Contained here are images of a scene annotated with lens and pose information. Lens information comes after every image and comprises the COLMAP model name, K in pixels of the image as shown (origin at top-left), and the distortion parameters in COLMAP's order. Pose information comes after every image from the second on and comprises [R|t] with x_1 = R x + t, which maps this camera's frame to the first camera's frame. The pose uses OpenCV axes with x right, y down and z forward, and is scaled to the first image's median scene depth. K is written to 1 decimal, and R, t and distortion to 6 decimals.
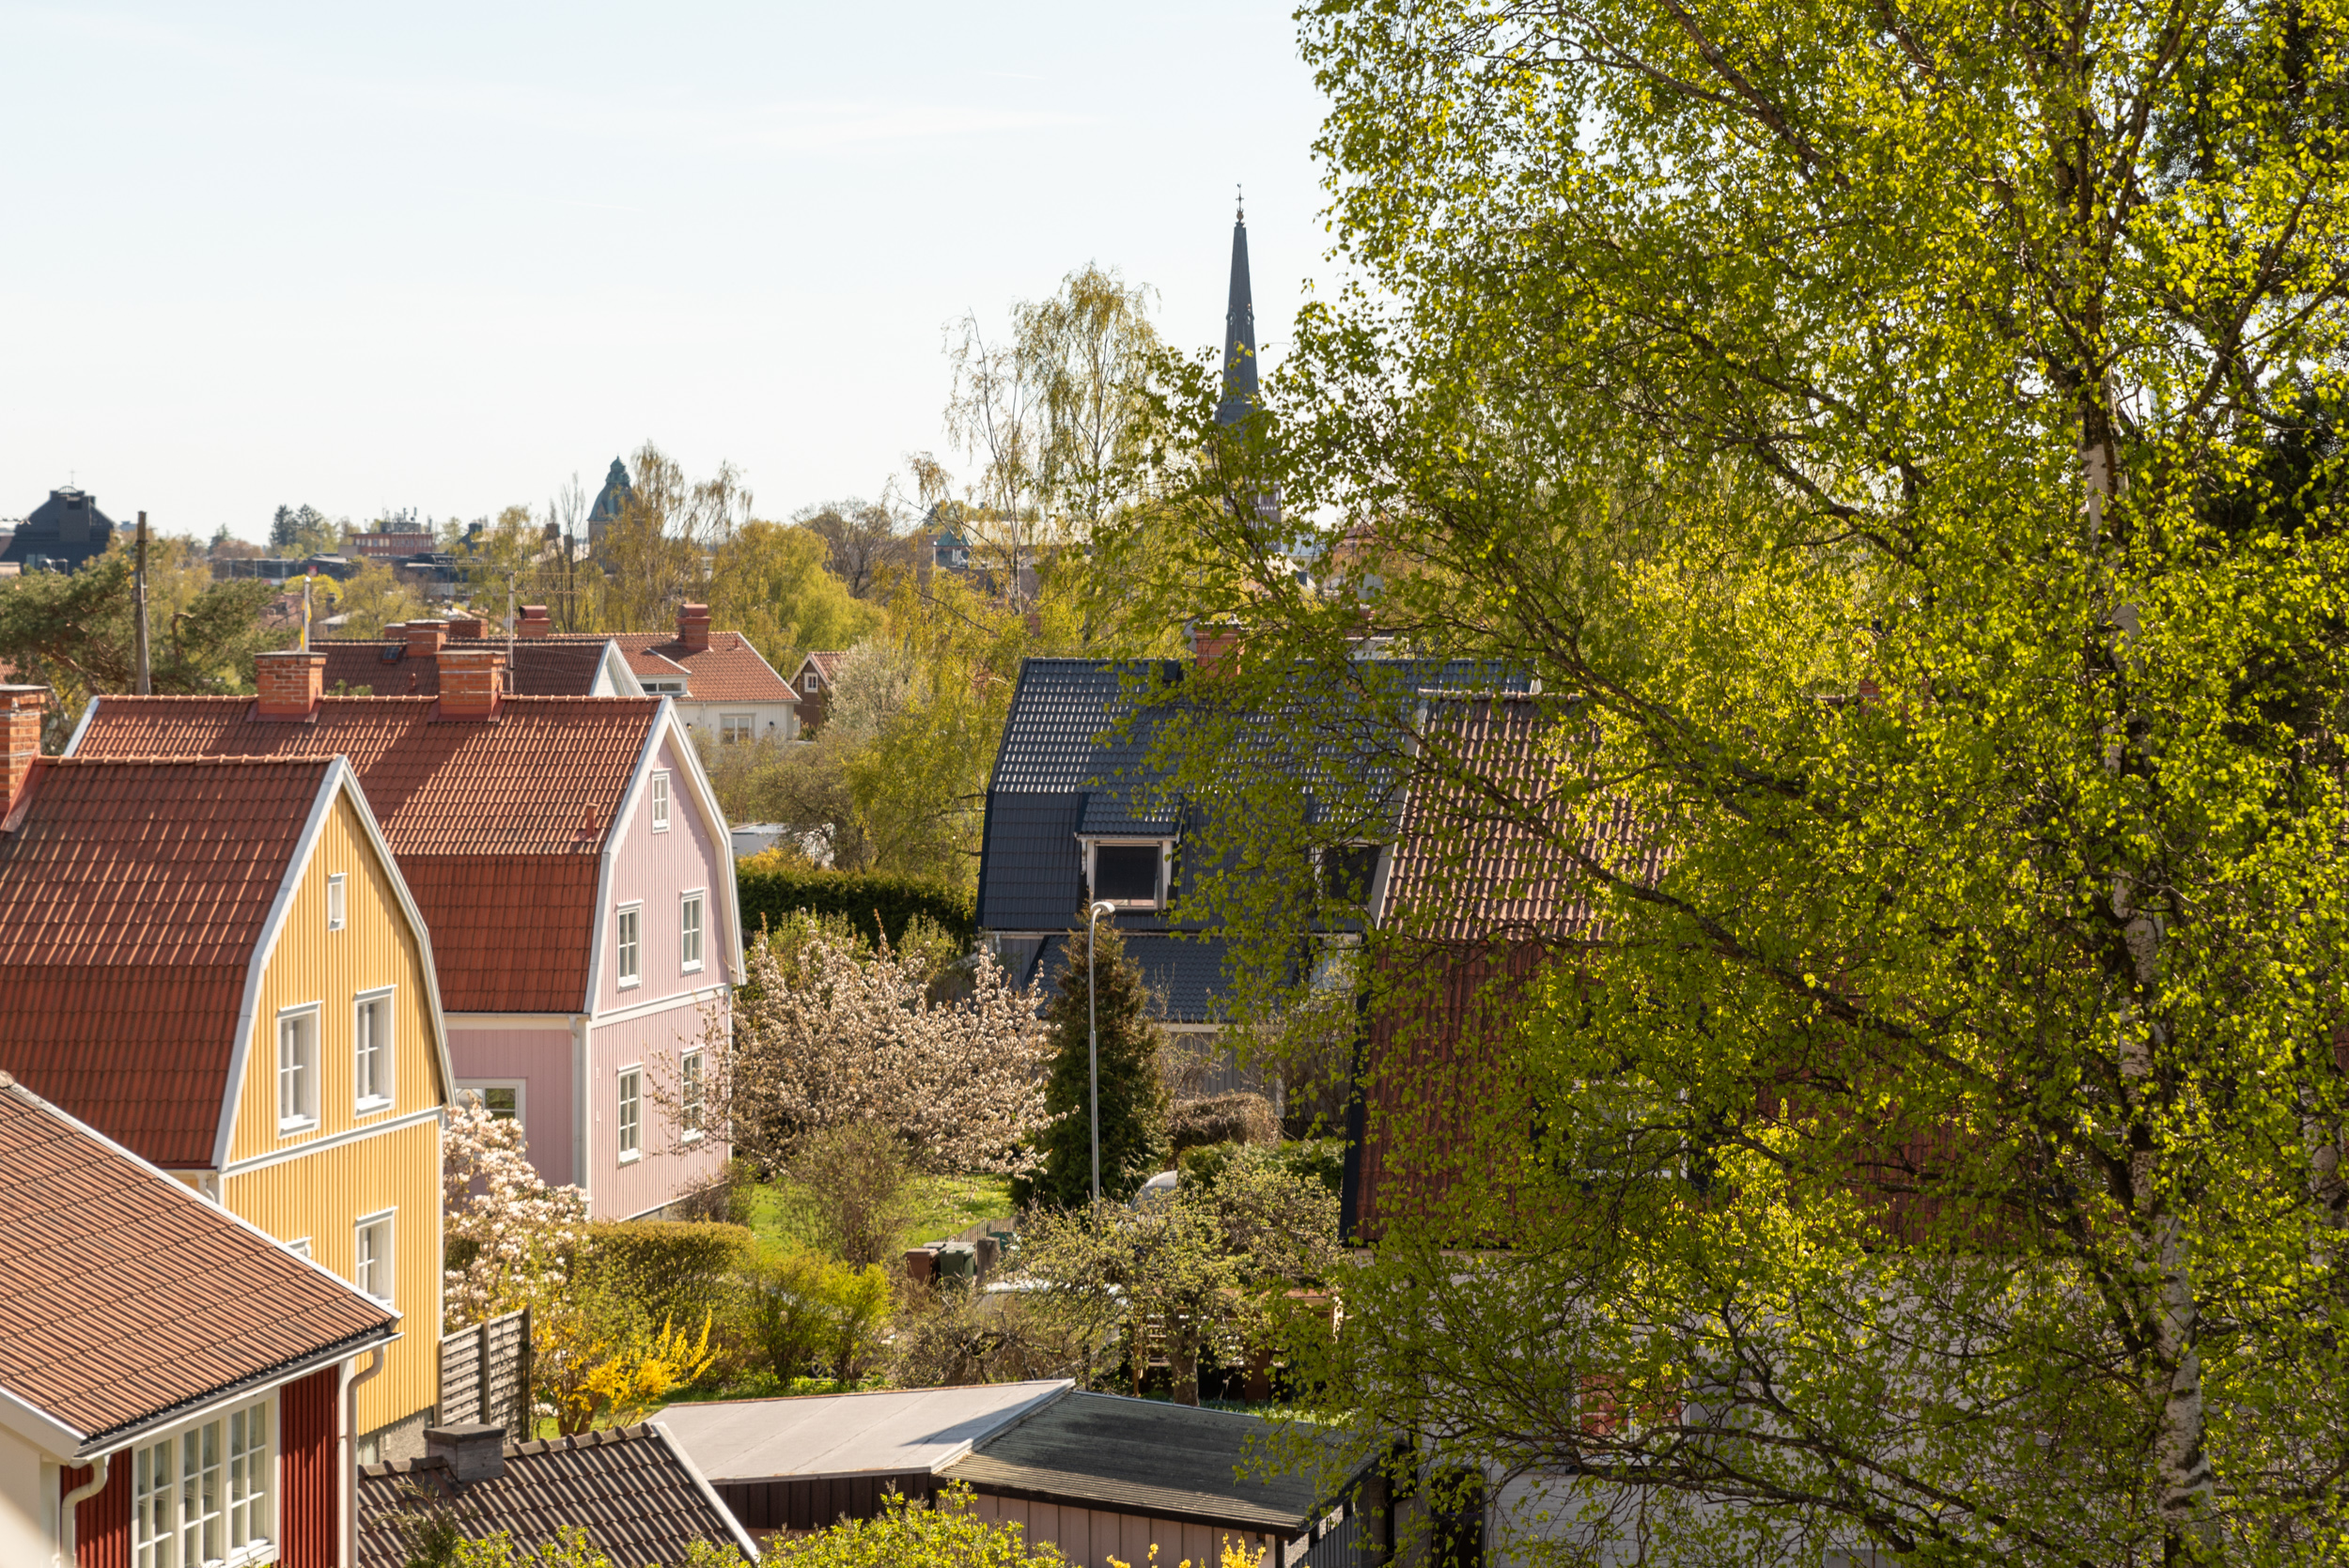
lens RADIAL K [[4756.6, 0, 1417.2], [0, 4756.6, 595.7], [0, 0, 1]] dist [0.025424, -0.116456]
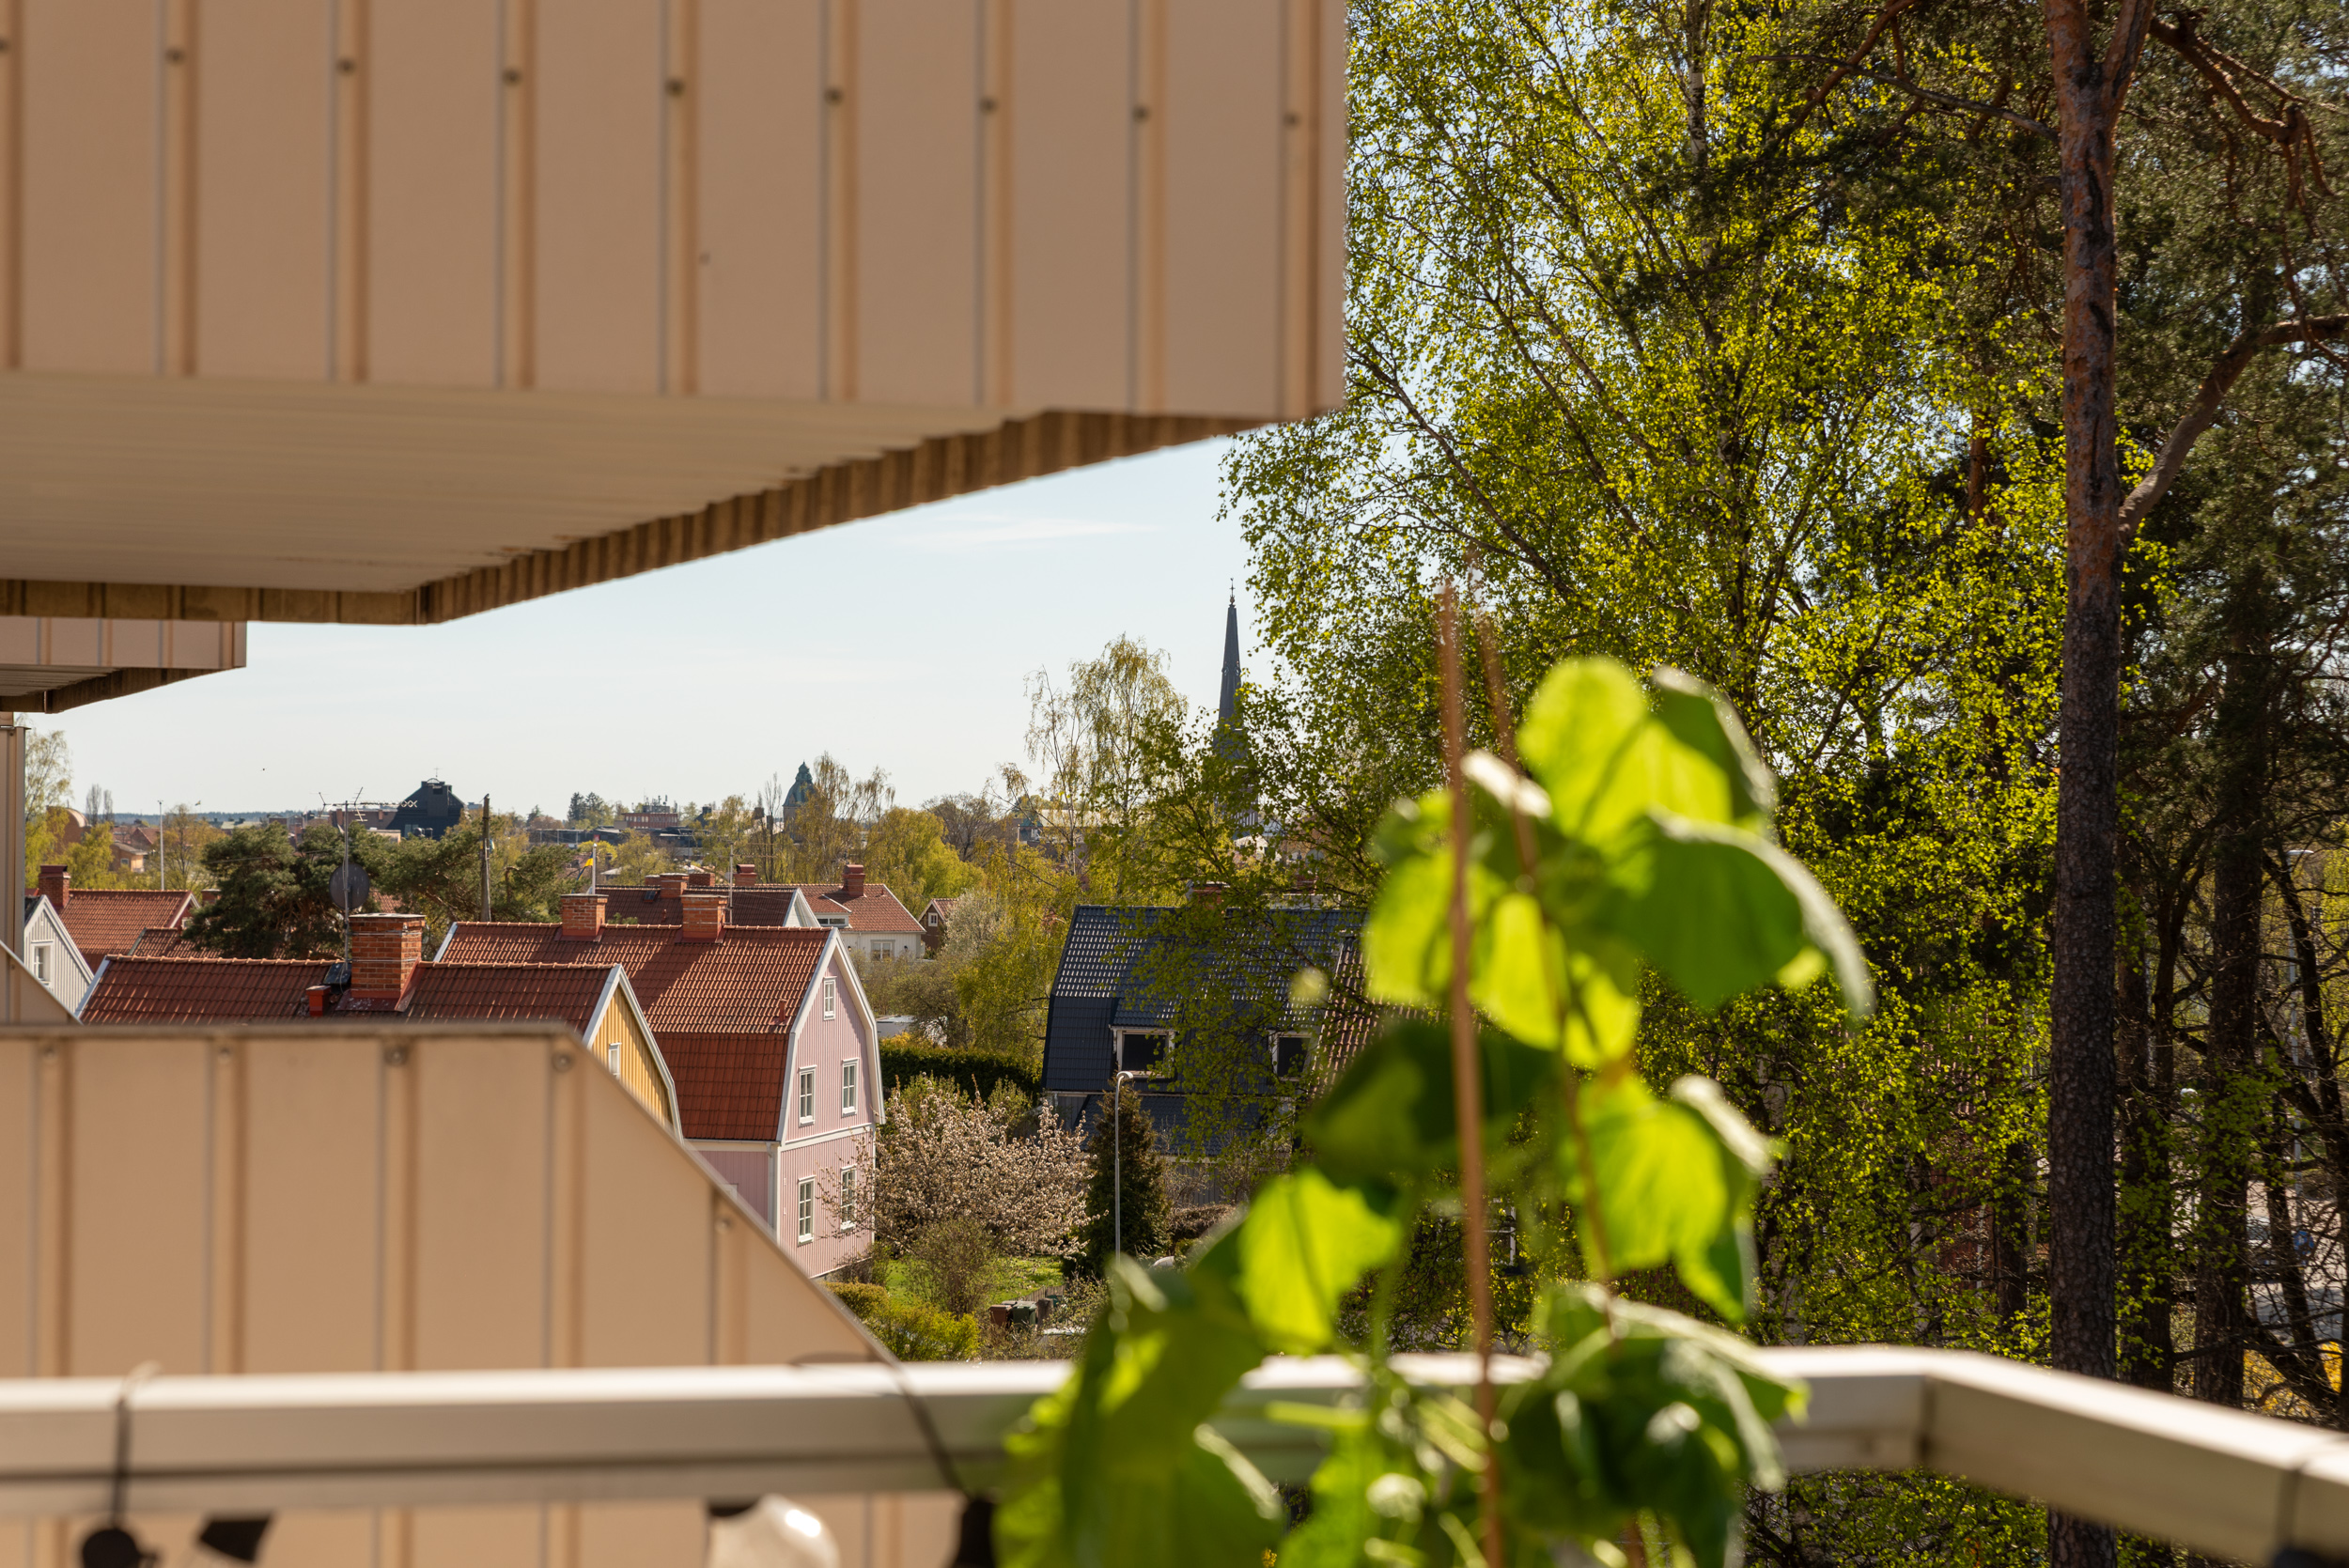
lens RADIAL K [[4546.2, 0, 1174.5], [0, 4546.2, 784.0], [0, 0, 1]] dist [-0.004219, -0.042596]
pose [[0.996314, 0.011566, -0.084995, 0.066489], [-0.012512, 0.999865, -0.010610, -0.009720], [0.084861, 0.011634, 0.996325, -0.395106]]
